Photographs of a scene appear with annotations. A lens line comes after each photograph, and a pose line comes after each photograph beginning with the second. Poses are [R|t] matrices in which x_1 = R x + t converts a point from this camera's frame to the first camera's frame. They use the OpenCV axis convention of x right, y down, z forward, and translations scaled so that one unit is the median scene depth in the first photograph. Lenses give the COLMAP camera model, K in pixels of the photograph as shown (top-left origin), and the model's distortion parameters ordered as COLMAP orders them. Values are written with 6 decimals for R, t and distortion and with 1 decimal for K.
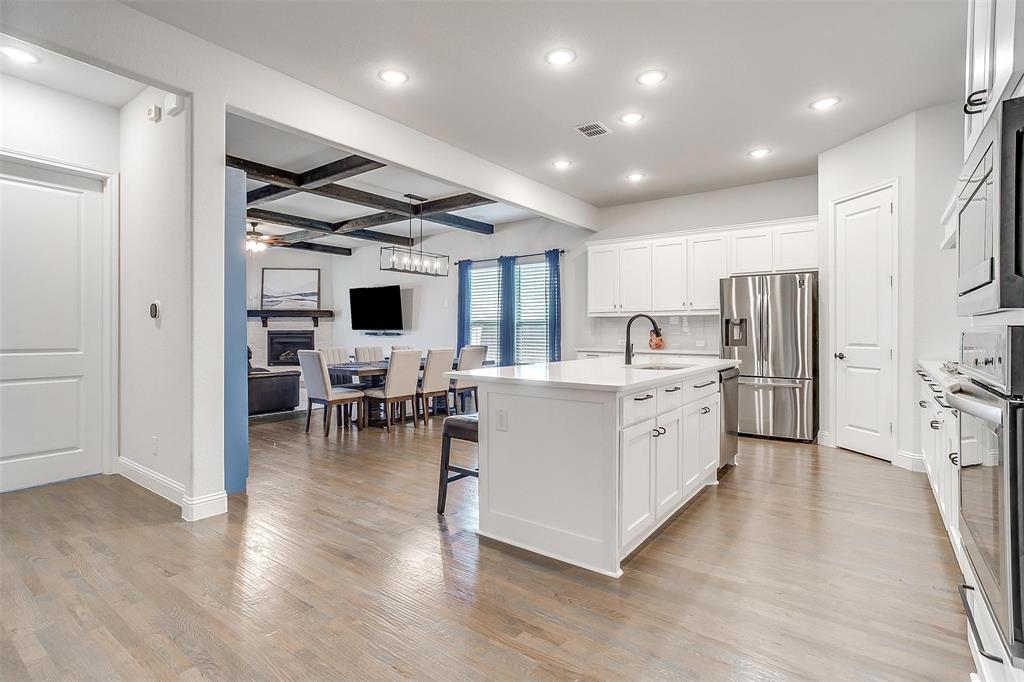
lens RADIAL K [[503.5, 0, 498.5], [0, 503.5, 335.6], [0, 0, 1]] dist [-0.026886, 0.022245]
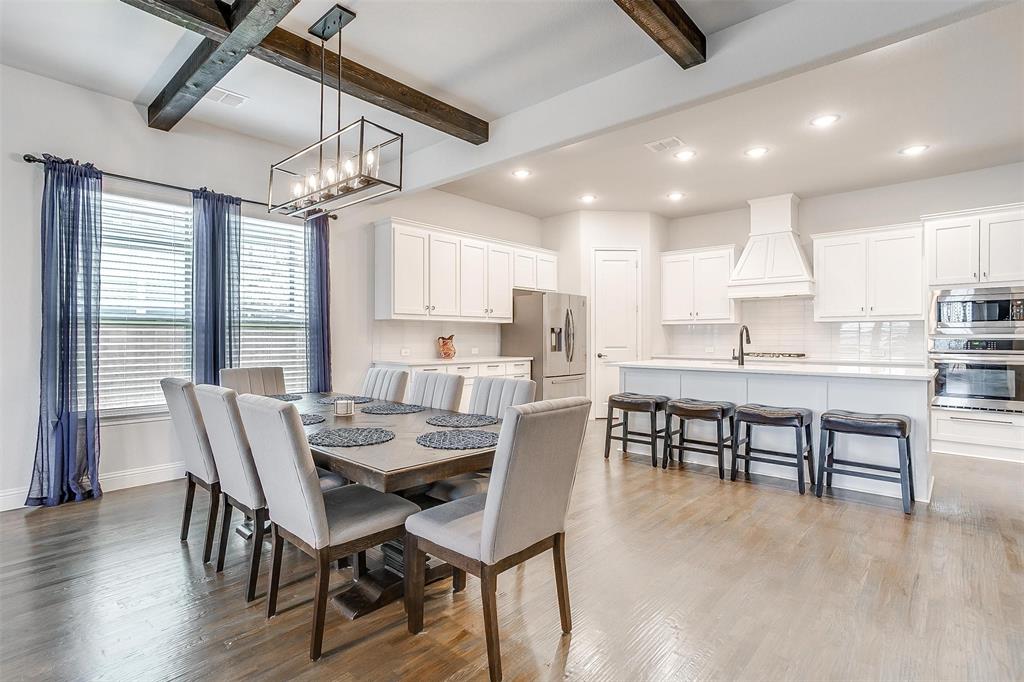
lens RADIAL K [[503.5, 0, 505.4], [0, 503.5, 336.3], [0, 0, 1]] dist [-0.026886, 0.022245]
pose [[0.078266, 0.002117, 0.996930, -0.433014], [0.008135, 0.999963, -0.002762, -0.007094], [-0.996899, 0.008326, 0.078246, 0.626351]]
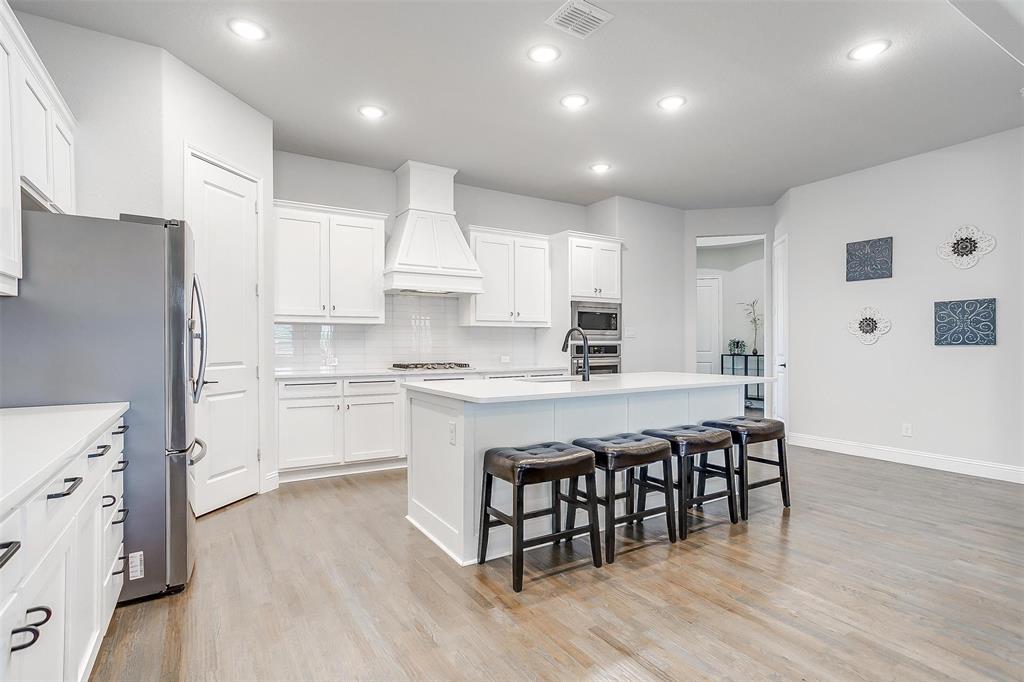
lens RADIAL K [[503.5, 0, 505.9], [0, 503.5, 348.8], [0, 0, 1]] dist [-0.026886, 0.022245]
pose [[-0.937203, -0.002116, 0.348778, 0.029743], [0.004538, 0.999823, 0.018259, -0.008365], [-0.348755, 0.018695, -0.937027, 0.807992]]
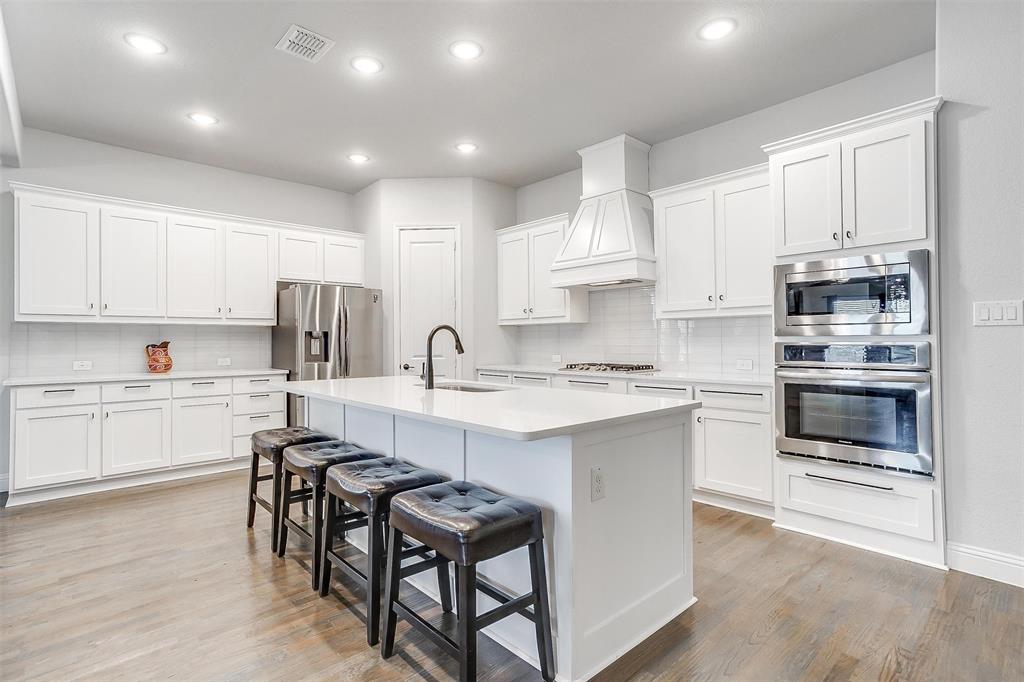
lens RADIAL K [[503.5, 0, 507.0], [0, 503.5, 334.3], [0, 0, 1]] dist [-0.026886, 0.022245]
pose [[0.175464, 0.011839, 0.984415, -0.206466], [0.015428, 0.999772, -0.014773, -0.006011], [-0.984365, 0.017780, 0.175241, 0.313420]]
